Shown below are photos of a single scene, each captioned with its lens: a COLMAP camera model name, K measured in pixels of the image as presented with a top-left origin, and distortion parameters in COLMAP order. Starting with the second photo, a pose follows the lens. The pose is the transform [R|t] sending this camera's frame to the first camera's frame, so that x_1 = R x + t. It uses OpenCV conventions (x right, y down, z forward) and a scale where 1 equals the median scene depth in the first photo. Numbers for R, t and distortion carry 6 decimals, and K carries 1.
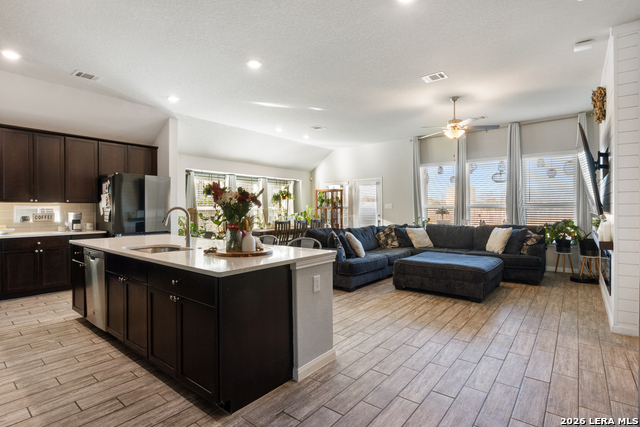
lens RADIAL K [[327.0, 0, 320.0], [0, 327.0, 213.5], [0, 0, 1]] dist [-0.003128, -0.000916]
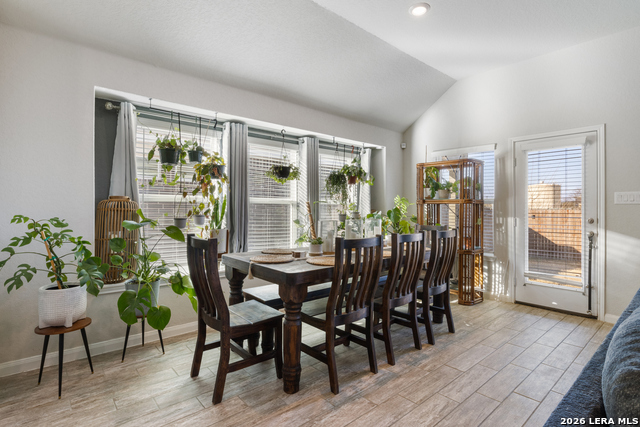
lens RADIAL K [[324.7, 0, 320.0], [0, 324.7, 213.5], [0, 0, 1]] dist [-0.000496, 0.000011]
pose [[0.986666, 0.010566, -0.162413, -0.098172], [-0.008078, 0.999840, 0.015974, -0.008410], [0.162556, -0.014449, 0.986594, 0.649390]]
